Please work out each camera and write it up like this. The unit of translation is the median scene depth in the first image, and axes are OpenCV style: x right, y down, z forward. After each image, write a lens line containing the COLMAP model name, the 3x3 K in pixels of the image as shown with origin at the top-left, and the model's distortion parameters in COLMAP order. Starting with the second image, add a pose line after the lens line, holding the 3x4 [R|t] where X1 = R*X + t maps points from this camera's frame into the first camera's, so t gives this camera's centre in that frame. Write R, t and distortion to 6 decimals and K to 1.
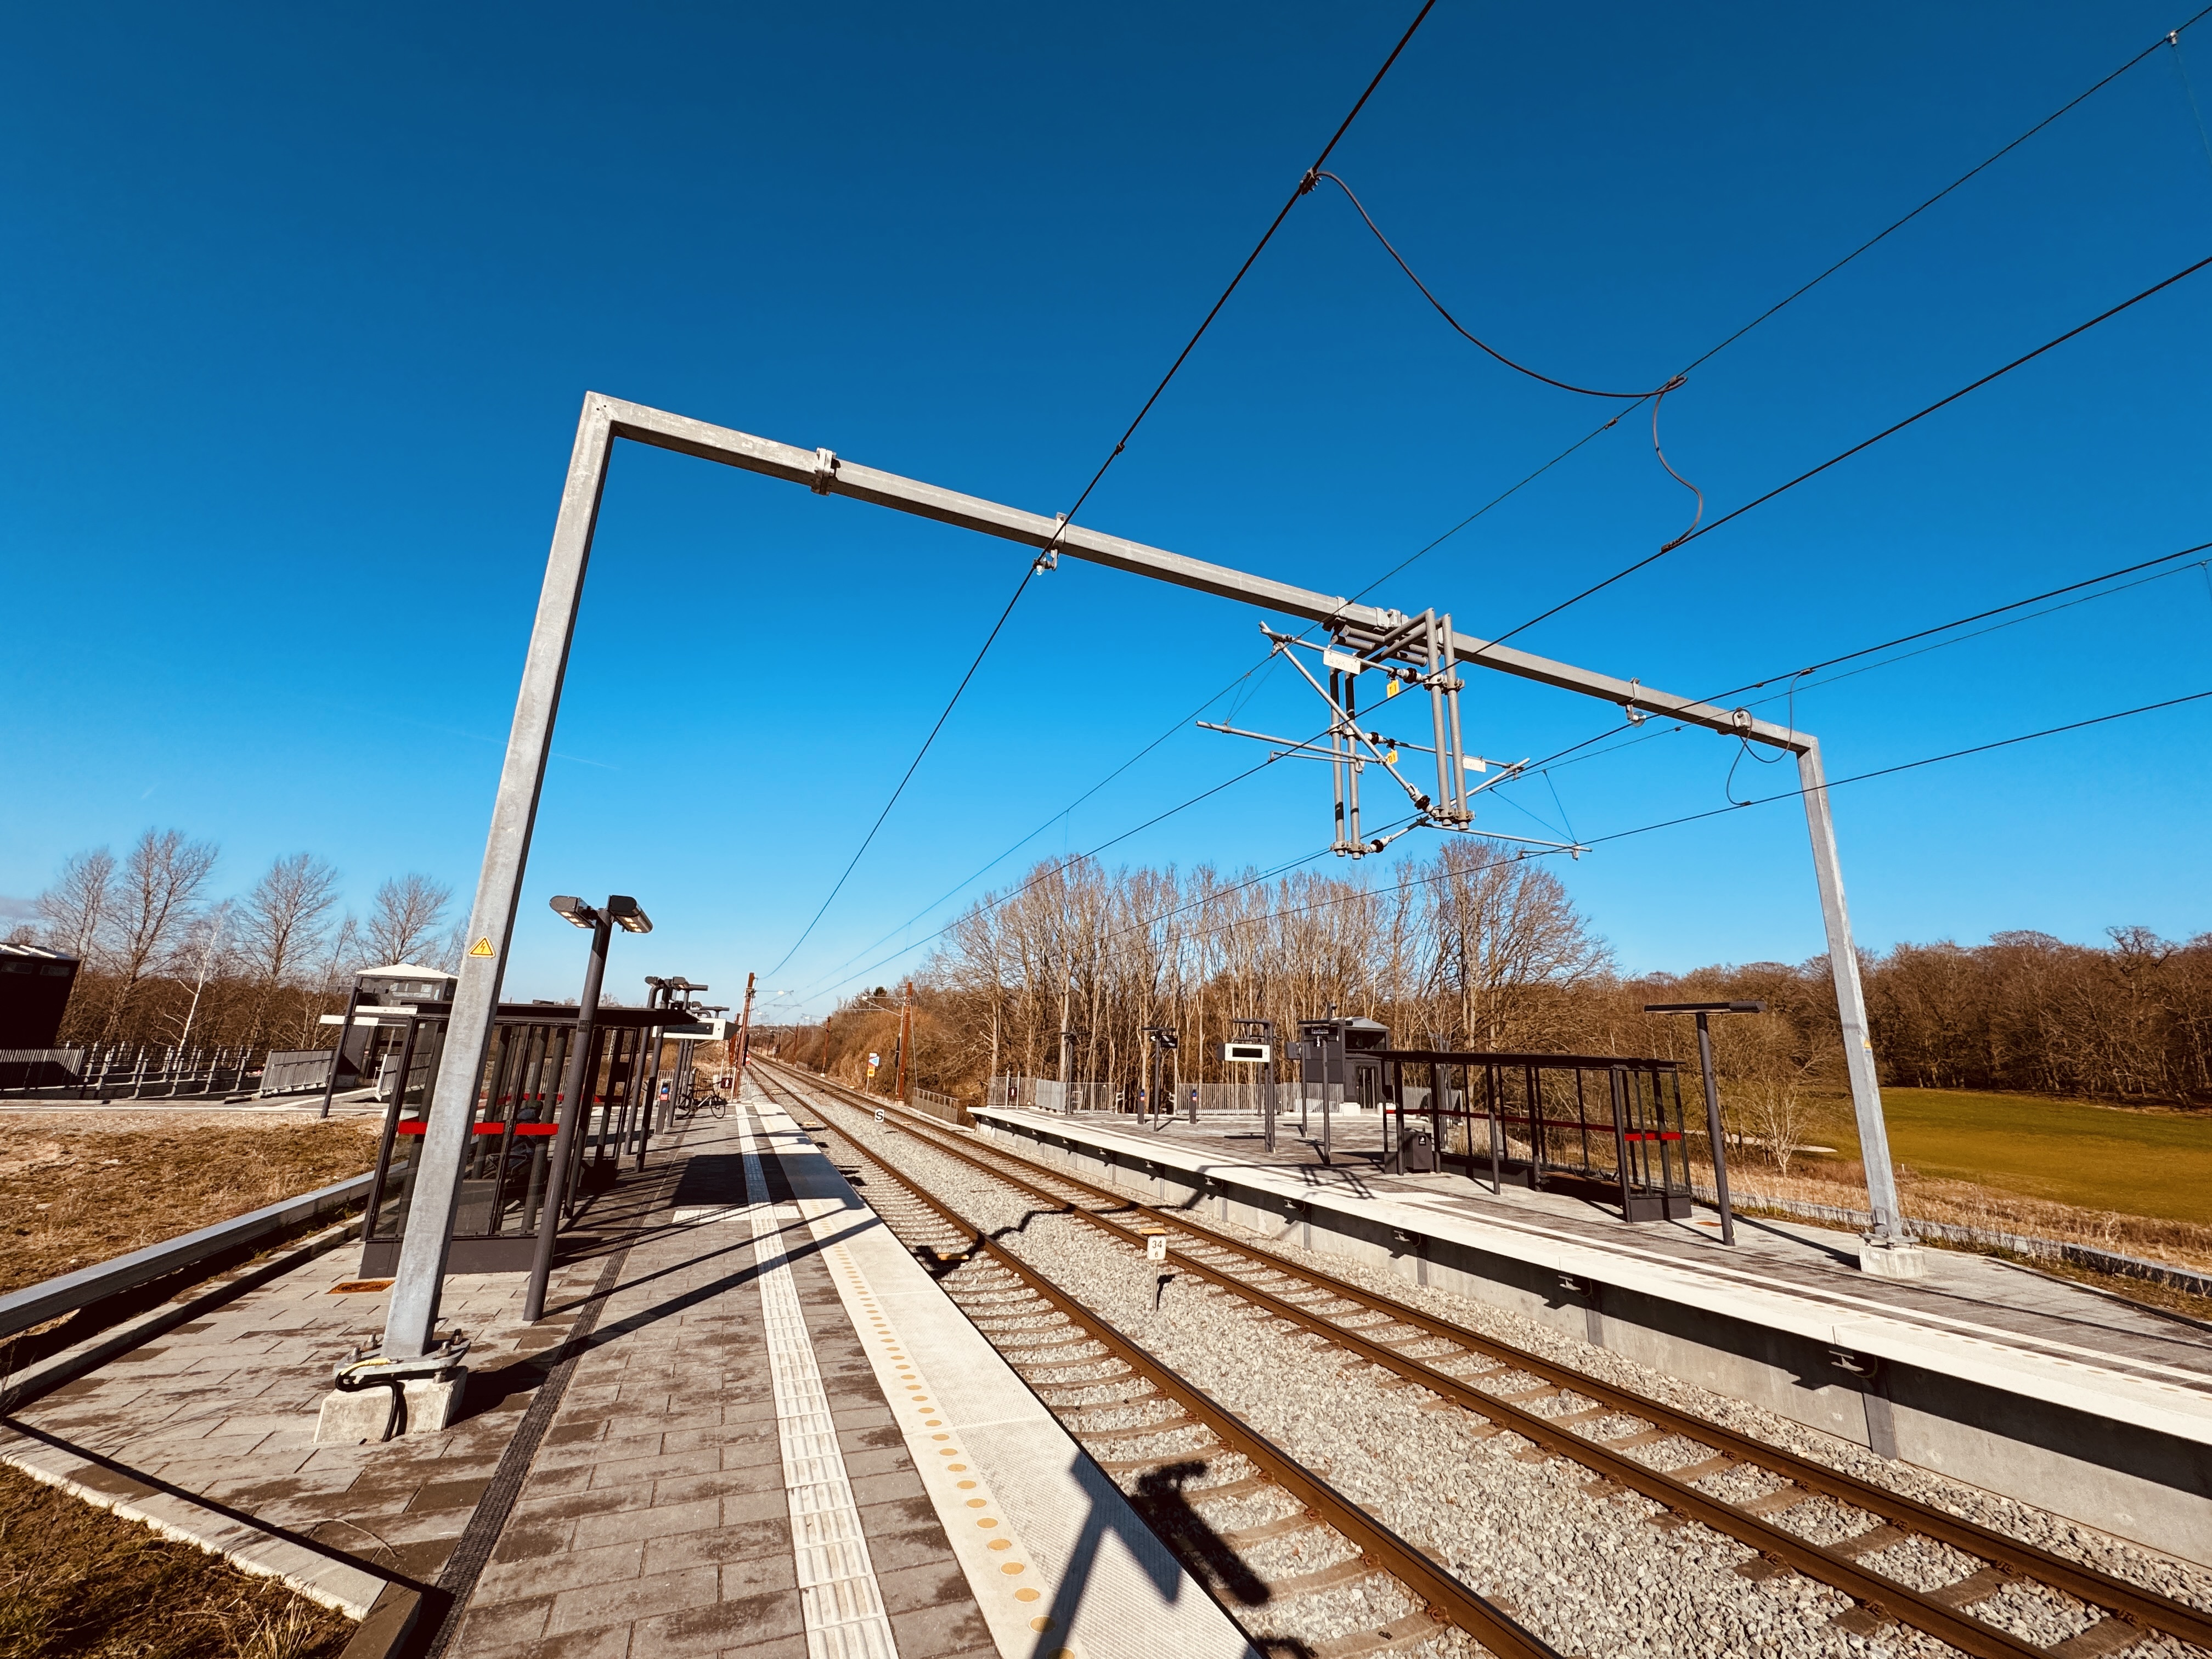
lens RADIAL K [[877.1, 0, 1100.2], [0, 877.1, 832.7], [0, 0, 1]] dist [-0.001506, 0.000932]
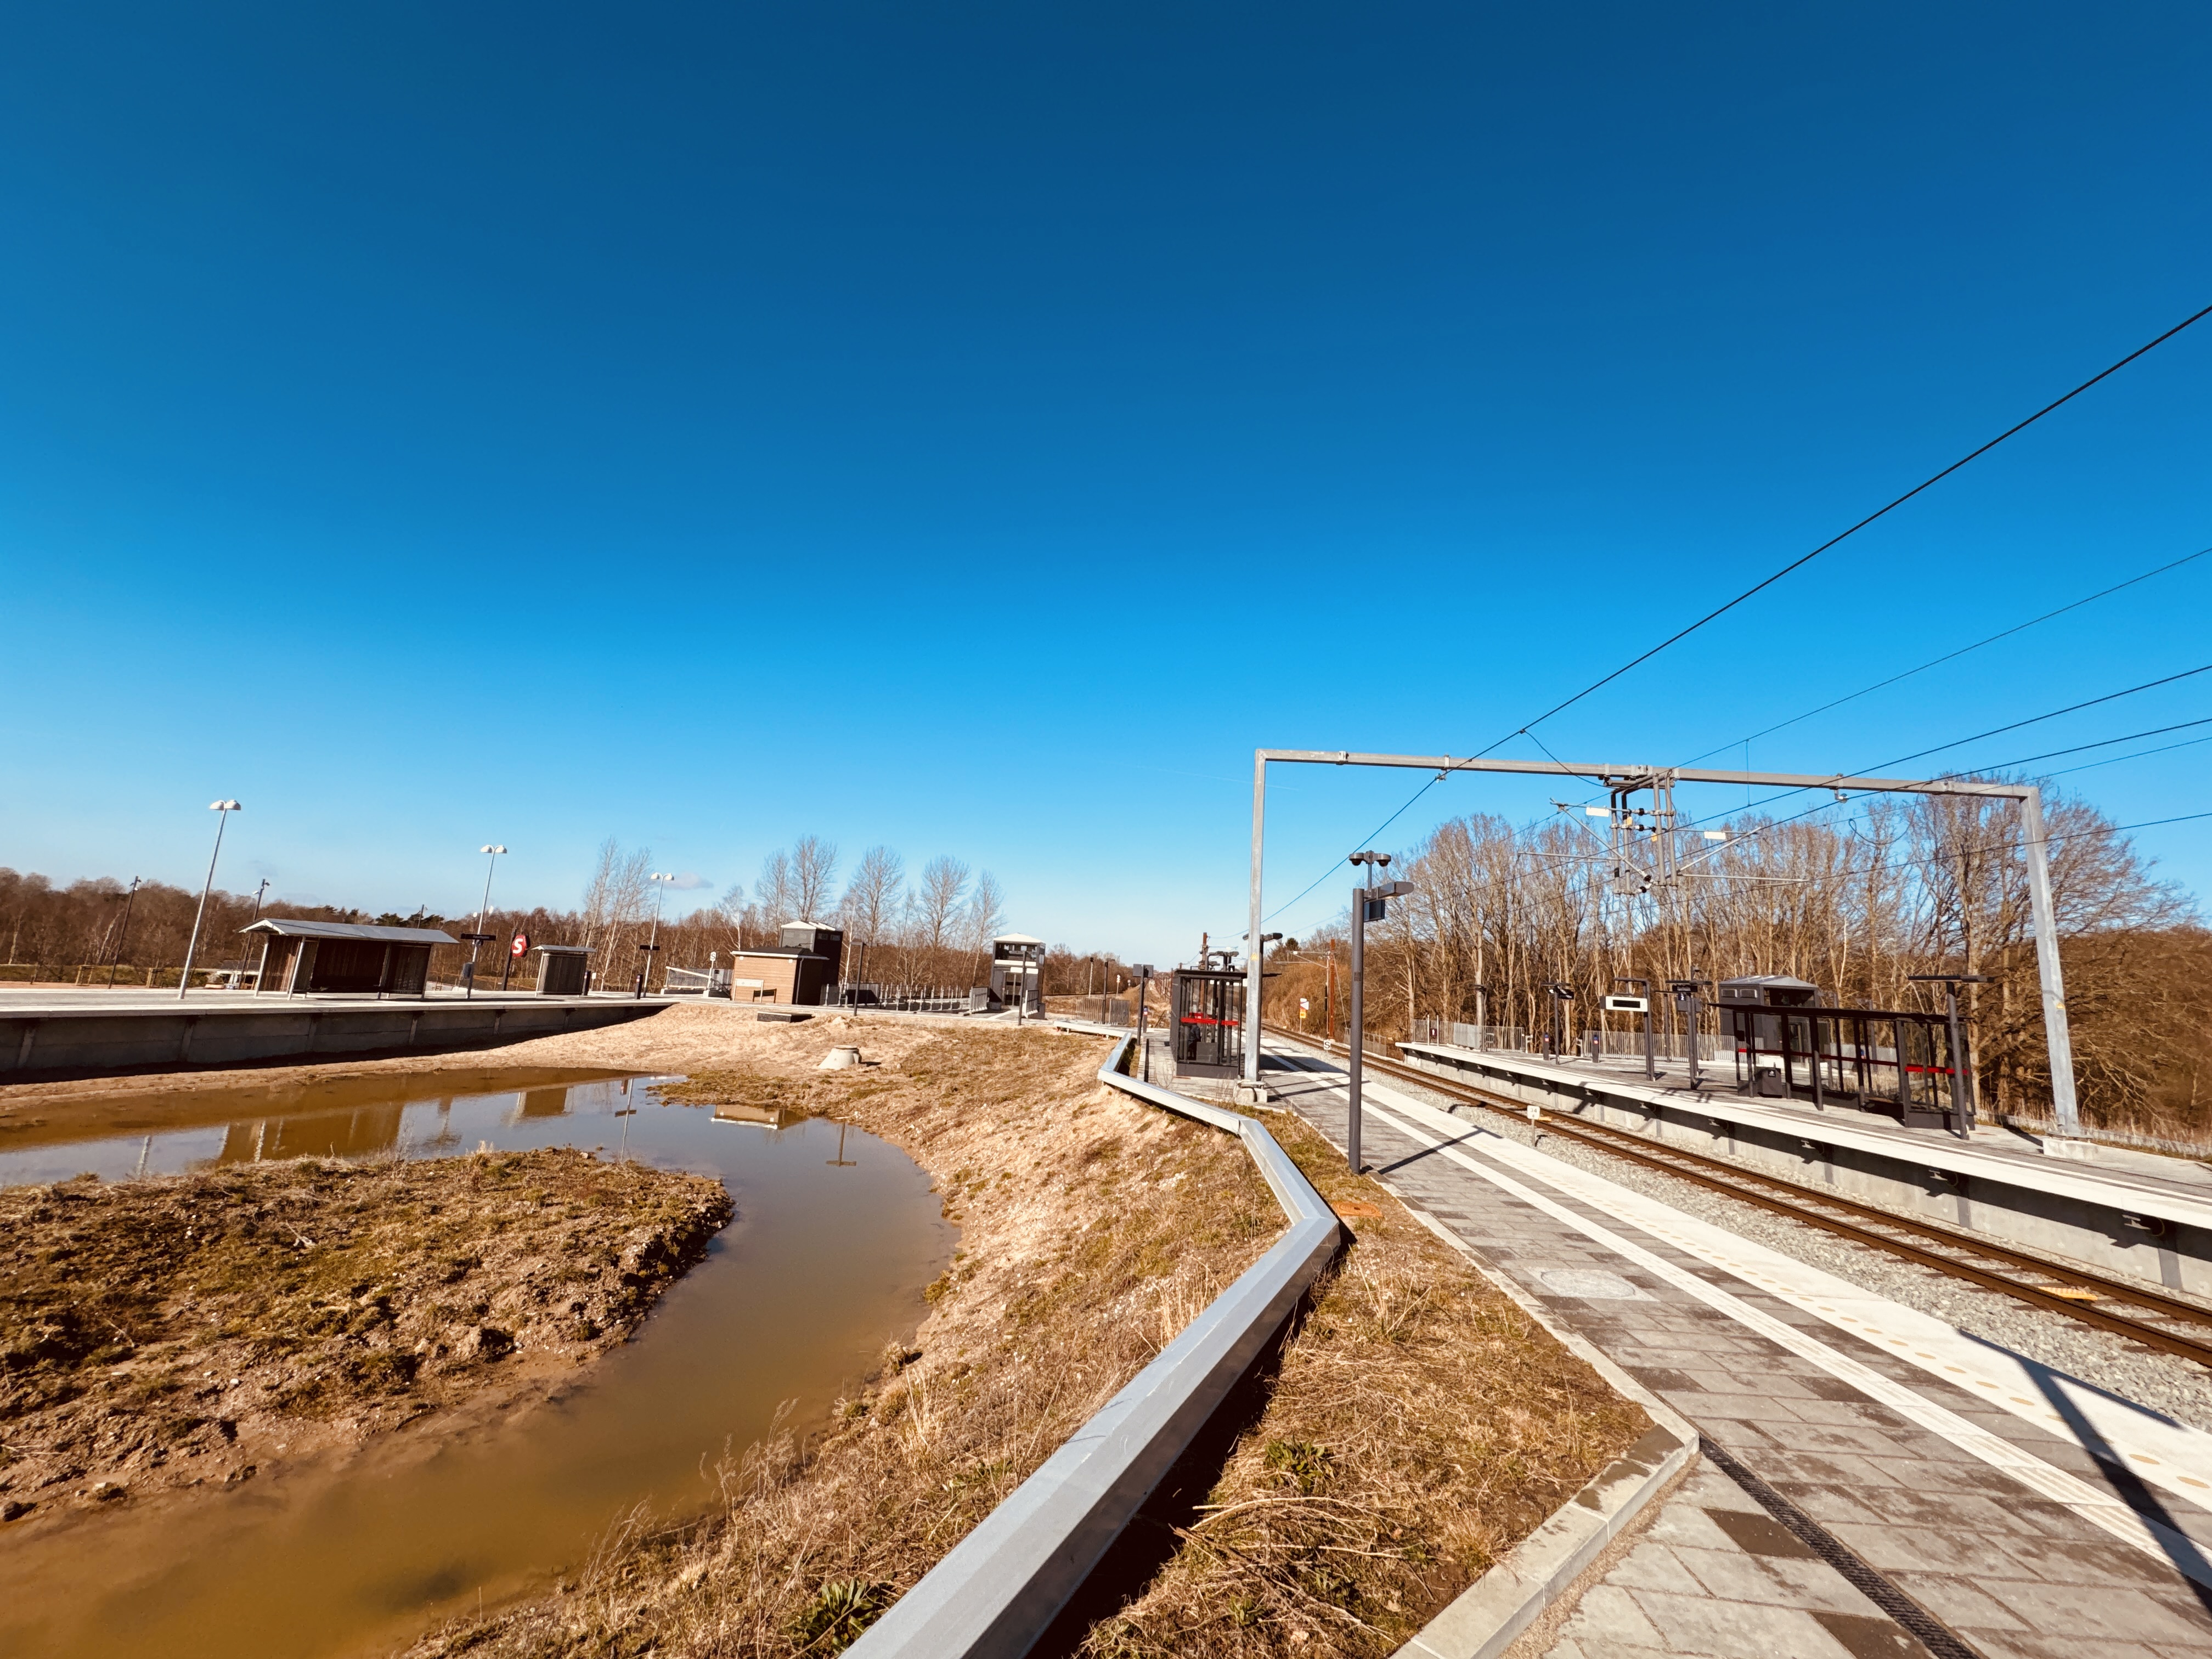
lens RADIAL K [[877.1, 0, 1102.5], [0, 877.1, 829.2], [0, 0, 1]] dist [-0.001506, 0.000932]
pose [[0.902844, -0.056124, -0.426290, 0.019502], [0.078960, 0.996225, 0.036070, -0.062870], [0.422656, -0.066225, 0.903867, -0.264950]]
